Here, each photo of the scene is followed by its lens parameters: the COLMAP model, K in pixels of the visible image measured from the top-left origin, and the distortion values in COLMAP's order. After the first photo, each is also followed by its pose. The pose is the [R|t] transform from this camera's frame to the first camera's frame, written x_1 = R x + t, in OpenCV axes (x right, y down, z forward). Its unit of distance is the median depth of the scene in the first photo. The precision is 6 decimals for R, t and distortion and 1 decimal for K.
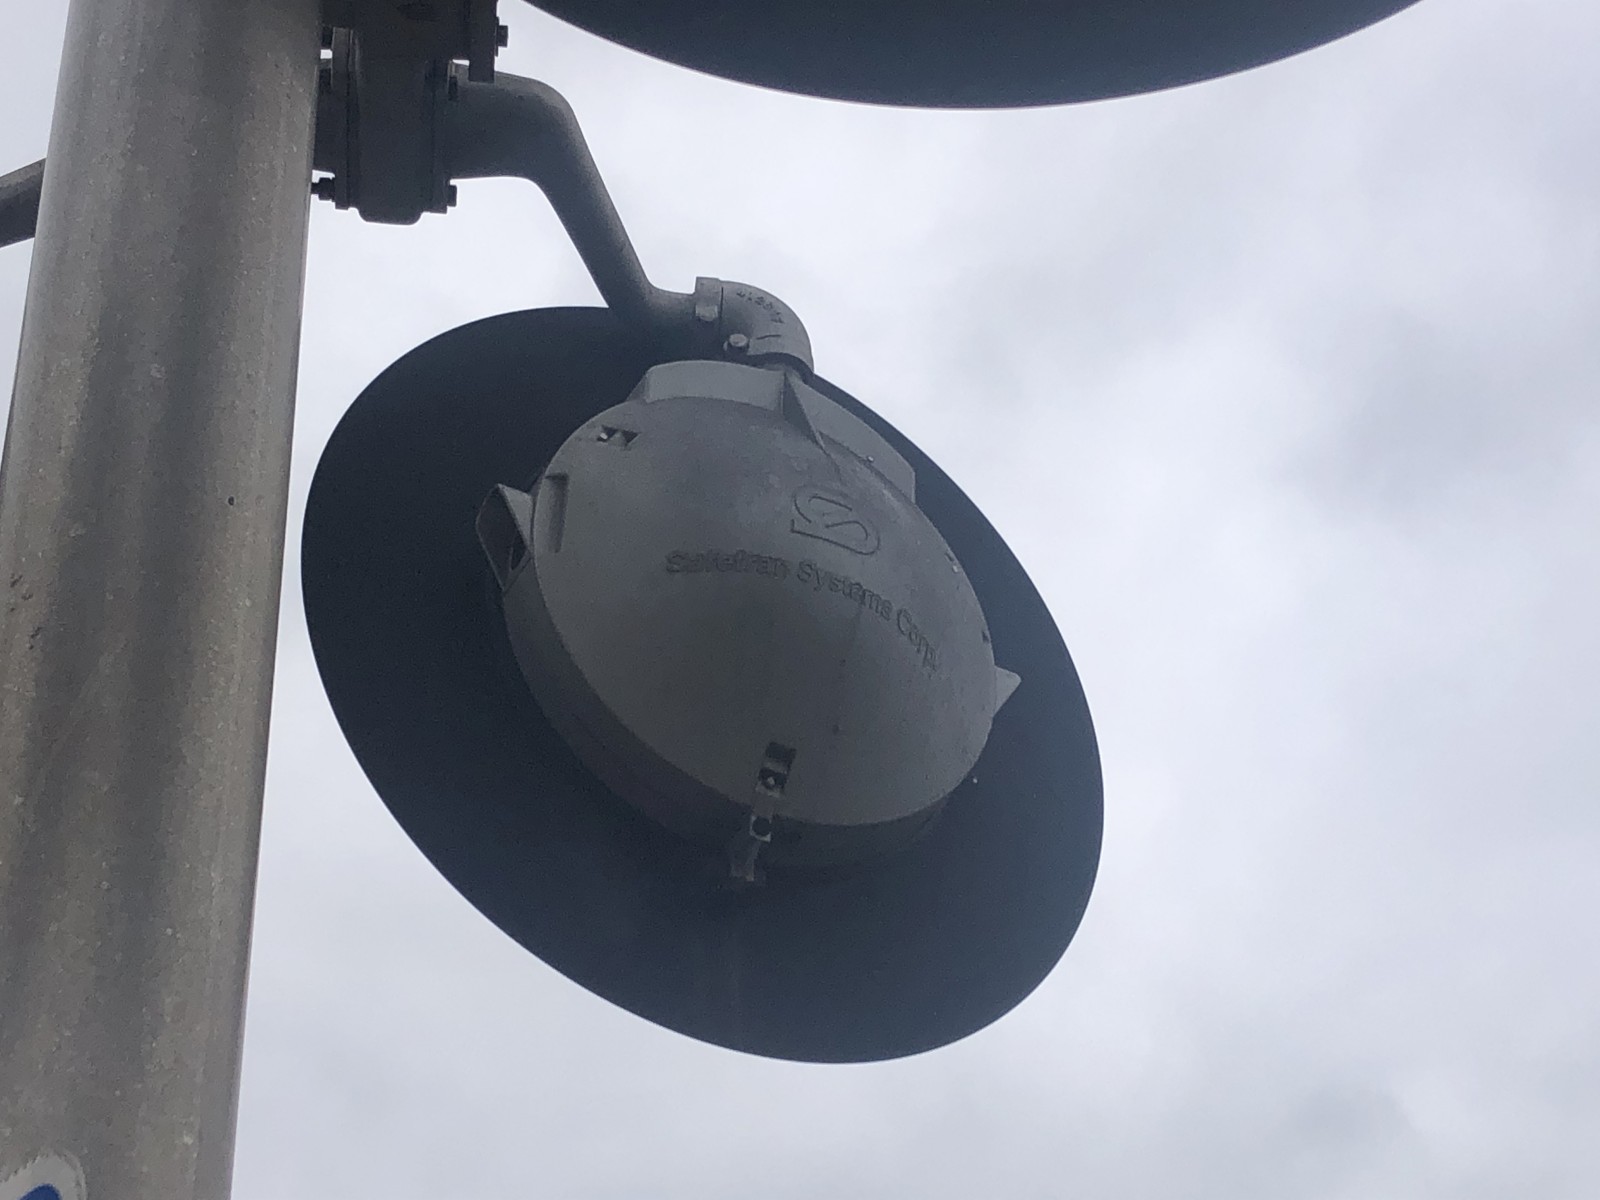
lens RADIAL K [[3114.5, 0, 796.2], [0, 3114.5, 591.4], [0, 0, 1]] dist [0.218866, 0.000000]
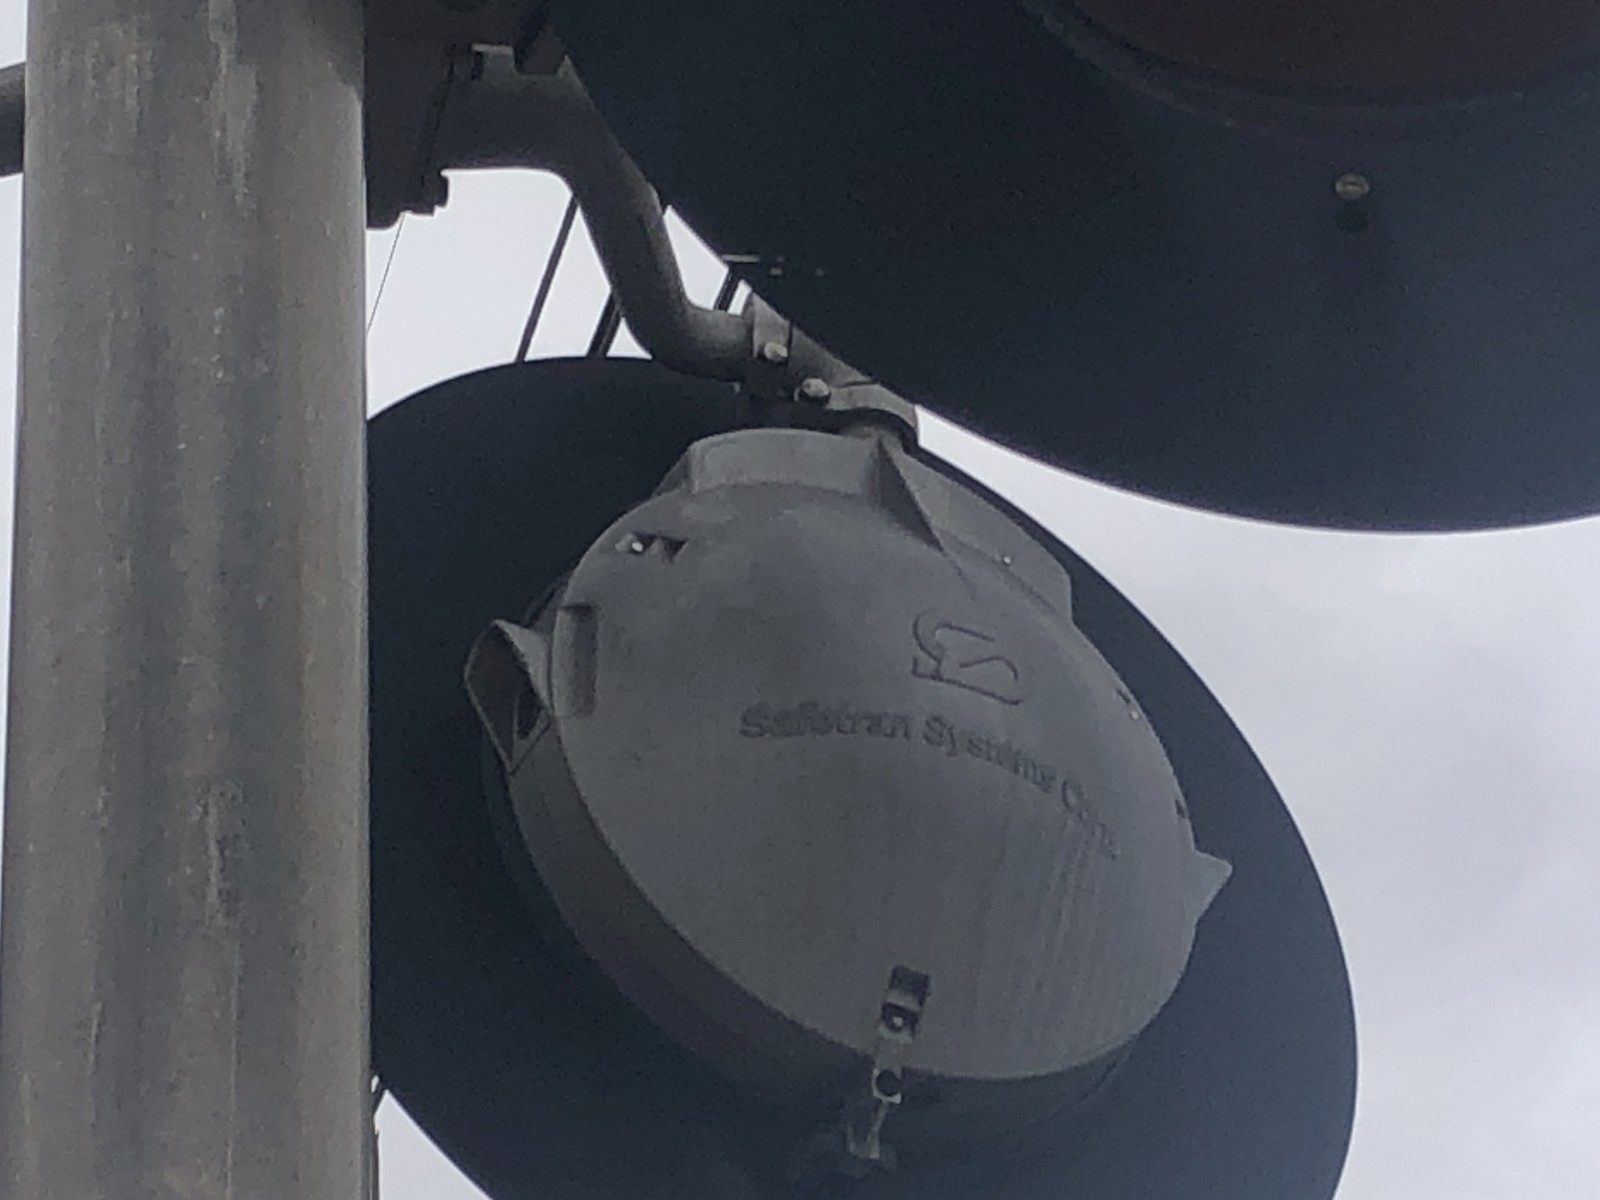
lens RADIAL K [[6102.8, 0, 813.9], [0, 6102.8, 613.7], [0, 0, 1]] dist [0.433879, 0.000000]
pose [[0.999339, -0.033239, 0.014741, -0.044184], [0.033403, 0.999382, -0.010978, -0.018350], [-0.014367, 0.011463, 0.999831, -0.412869]]
